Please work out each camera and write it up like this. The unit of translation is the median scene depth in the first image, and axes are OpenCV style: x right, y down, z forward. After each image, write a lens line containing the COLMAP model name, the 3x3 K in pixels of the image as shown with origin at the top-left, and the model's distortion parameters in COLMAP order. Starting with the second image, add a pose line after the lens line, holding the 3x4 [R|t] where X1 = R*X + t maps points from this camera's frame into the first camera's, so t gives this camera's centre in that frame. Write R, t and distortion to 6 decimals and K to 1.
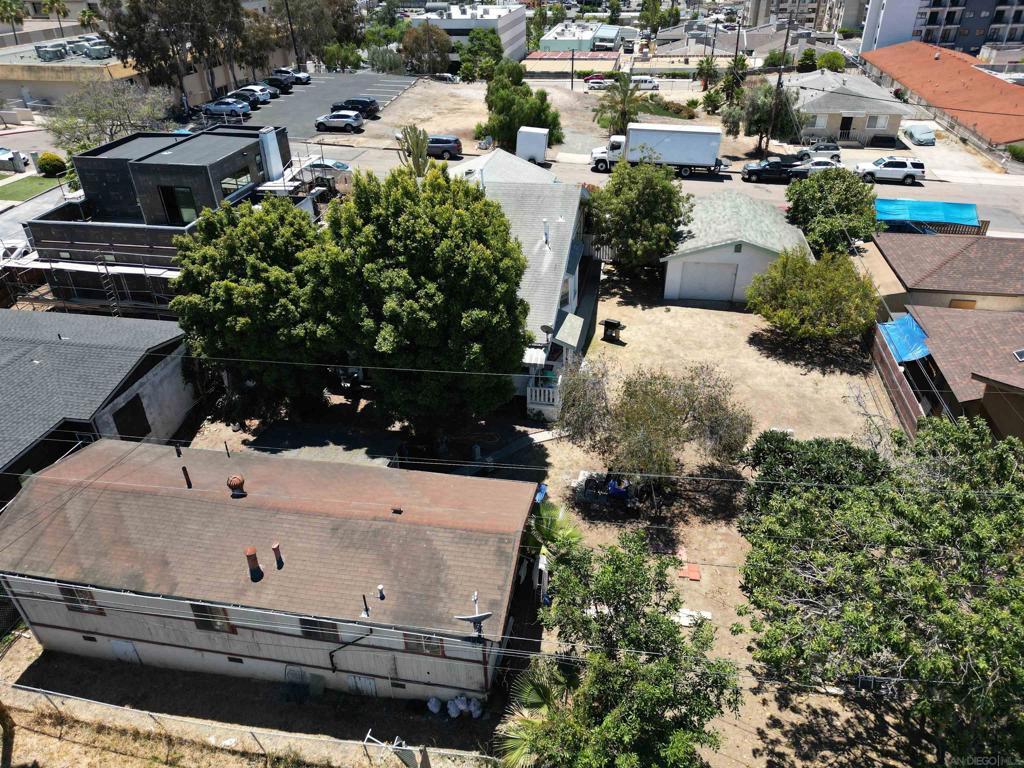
lens RADIAL K [[697.7, 0, 504.8], [0, 697.7, 379.6], [0, 0, 1]] dist [0.025820, -0.001766]
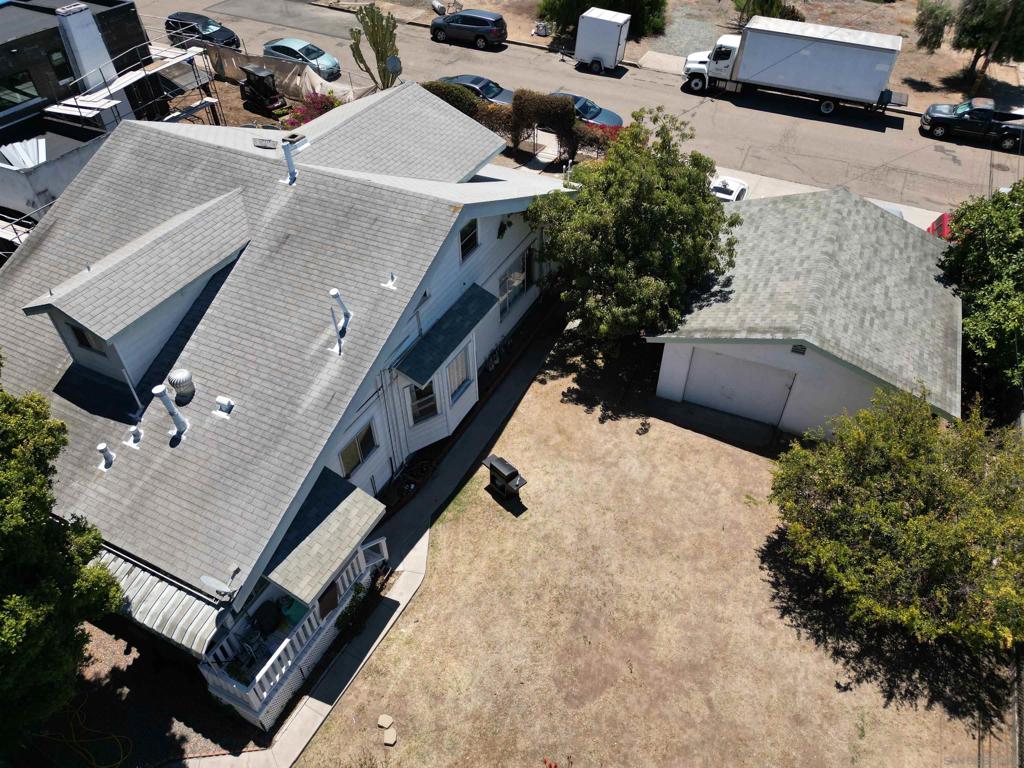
lens RADIAL K [[707.6, 0, 499.3], [0, 707.6, 378.7], [0, 0, 1]] dist [0.011199, 0.001868]
pose [[0.966662, 0.177992, -0.184074, 0.216427], [-0.141521, 0.970493, 0.195232, -0.229596], [0.213392, -0.162673, 0.963328, 0.445767]]
